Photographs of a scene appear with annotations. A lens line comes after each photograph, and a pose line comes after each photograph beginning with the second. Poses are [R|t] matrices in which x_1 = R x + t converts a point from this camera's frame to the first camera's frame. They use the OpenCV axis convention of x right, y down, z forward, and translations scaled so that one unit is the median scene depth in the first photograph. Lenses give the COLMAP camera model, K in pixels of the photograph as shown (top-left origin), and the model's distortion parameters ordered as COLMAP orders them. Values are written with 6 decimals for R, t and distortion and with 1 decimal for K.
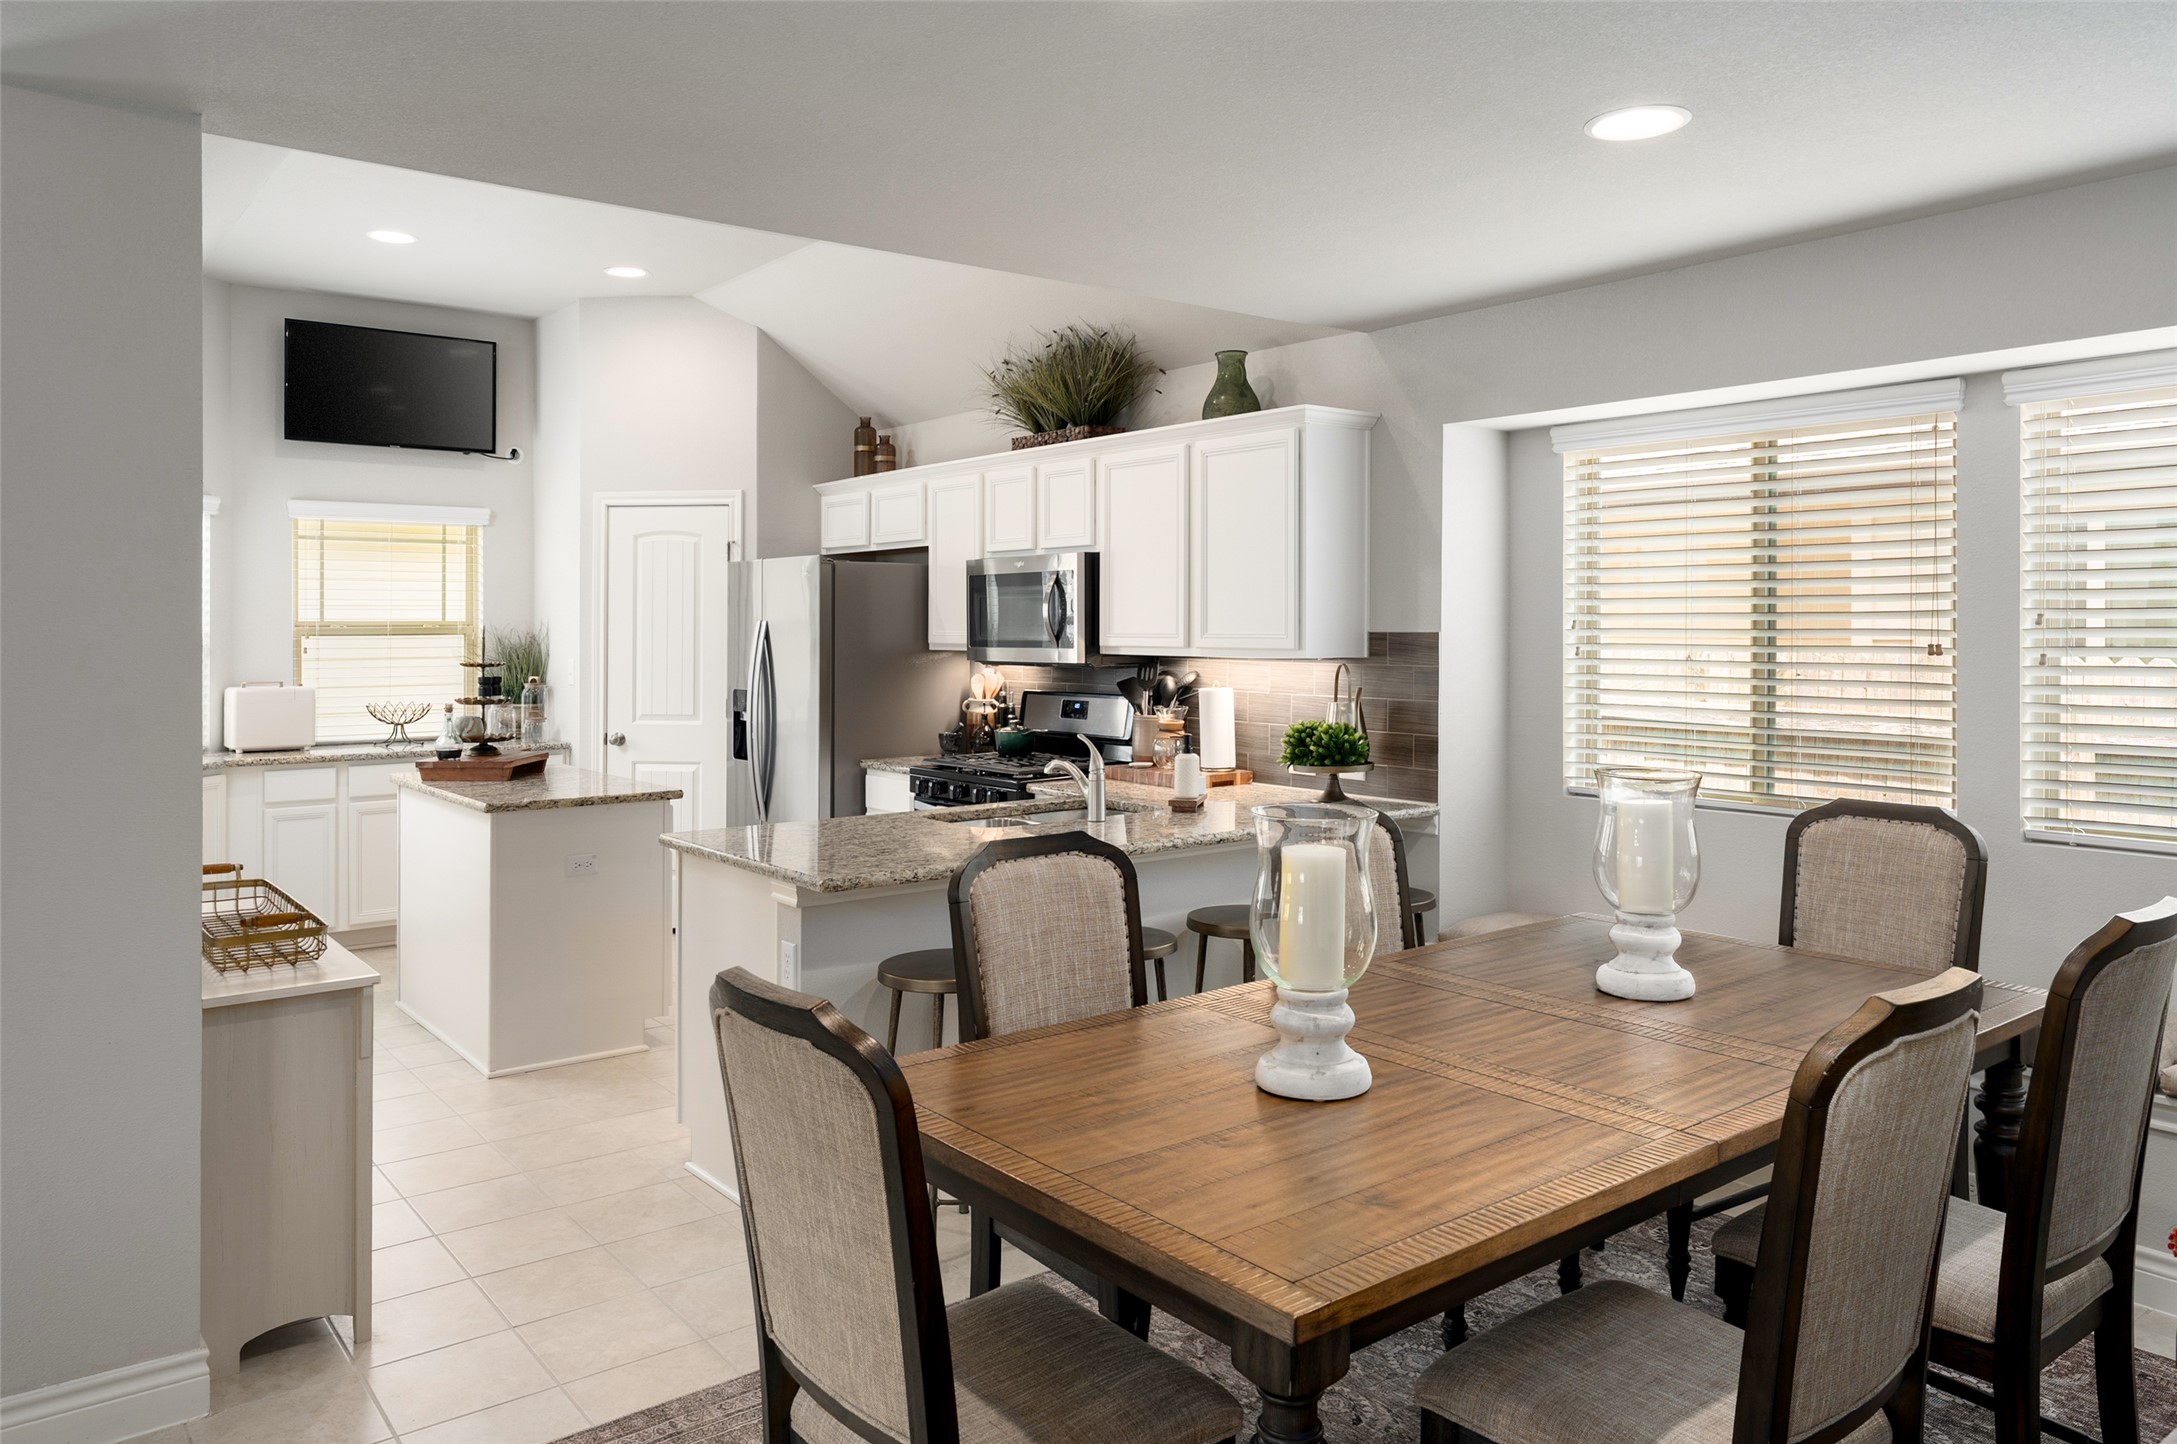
lens RADIAL K [[1501.4, 0, 1039.1], [0, 1501.4, 618.9], [0, 0, 1]] dist [0.001682, 0.005651]
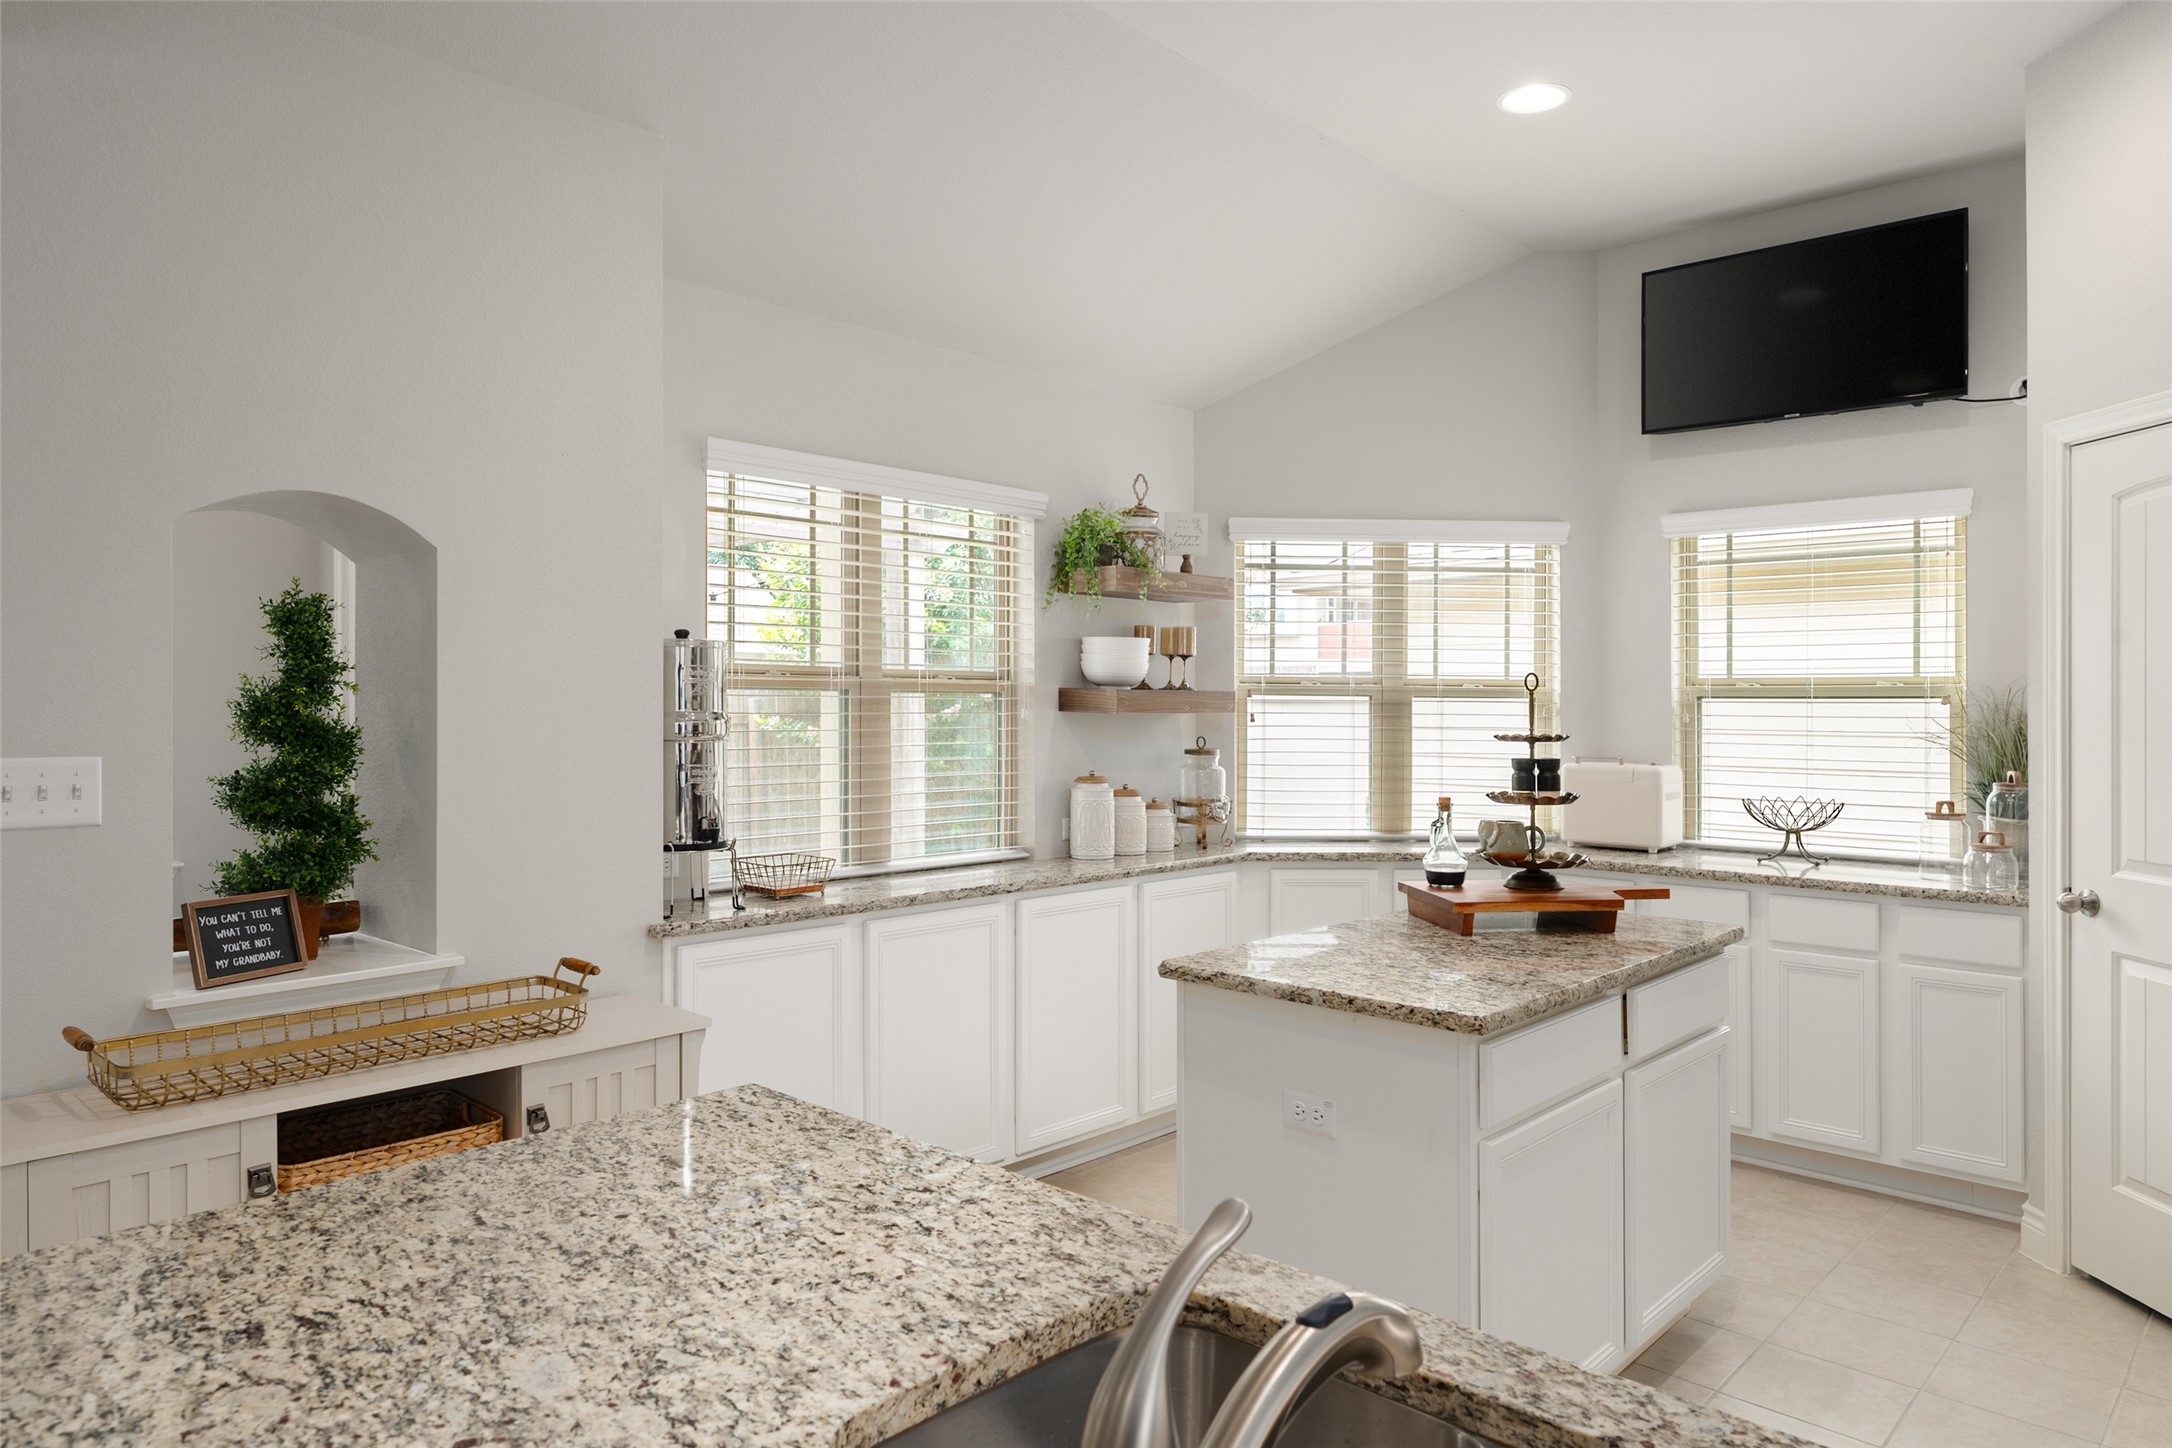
lens RADIAL K [[1362.5, 0, 1064.9], [0, 1362.5, 706.1], [0, 0, 1]] dist [-0.001478, -0.000050]
pose [[0.191447, 0.006971, -0.981478, 0.108993], [-0.003042, 0.999974, 0.006509, 0.012617], [0.981498, 0.001740, 0.191464, 0.598220]]
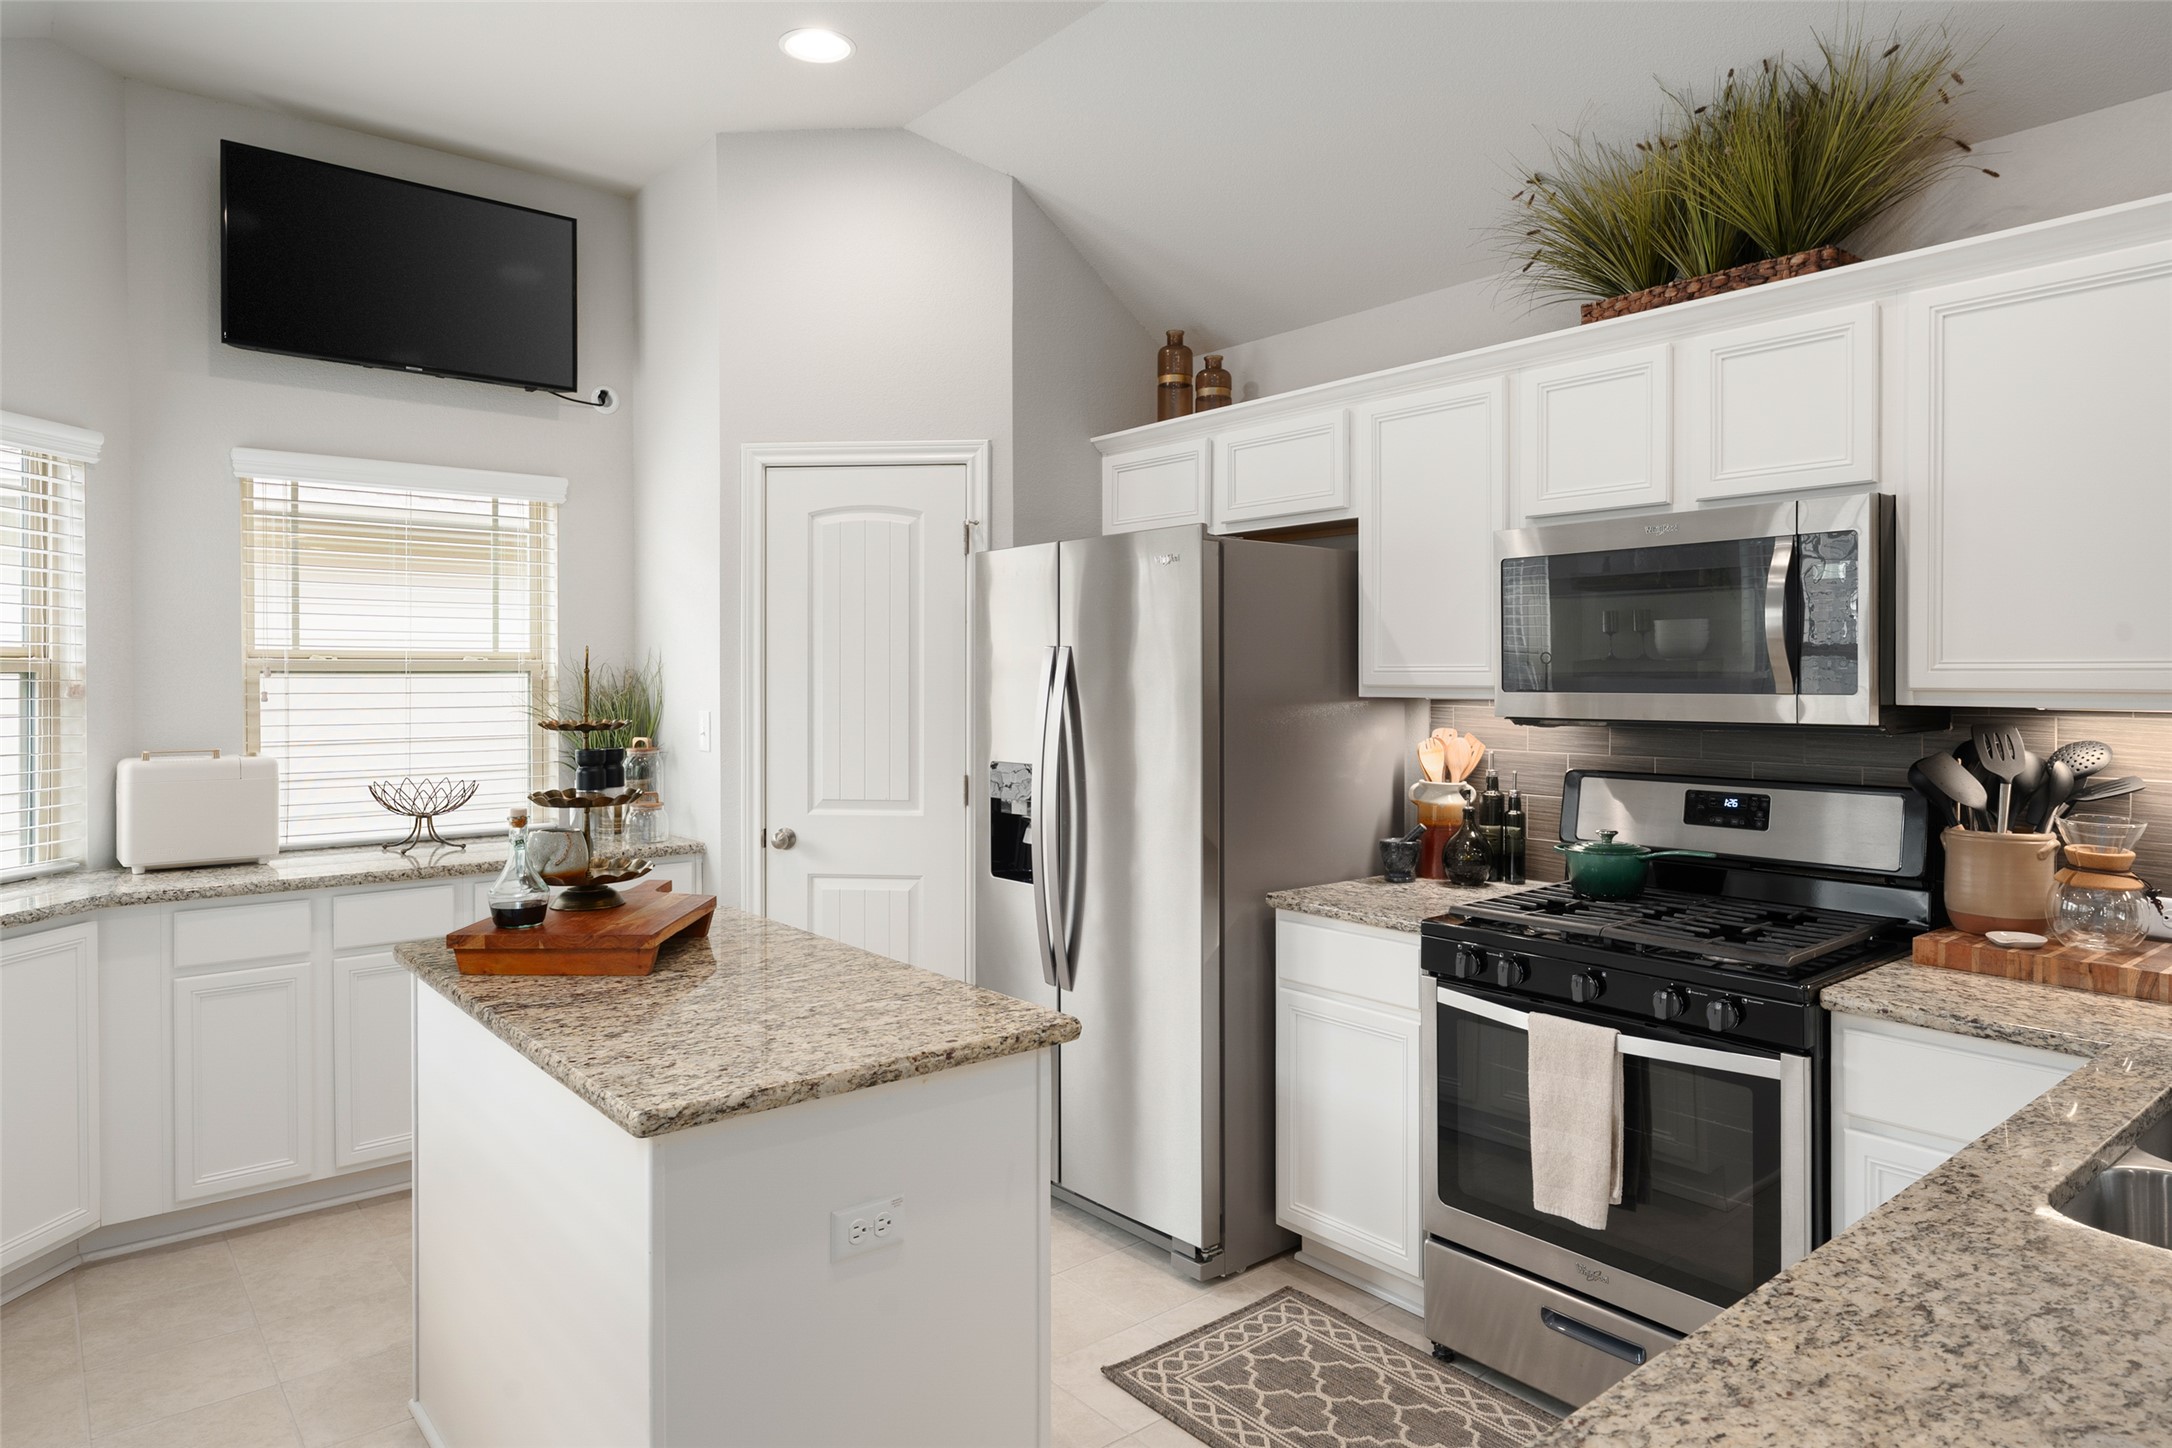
lens RADIAL K [[1287.4, 0, 1085.7], [0, 1287.4, 702.1], [0, 0, 1]] dist [0.000788, -0.000413]
pose [[0.998206, 0.001373, 0.059851, -0.193770], [-0.002802, 0.999713, 0.023812, 0.010283], [-0.059801, -0.023937, 0.997923, 0.474721]]
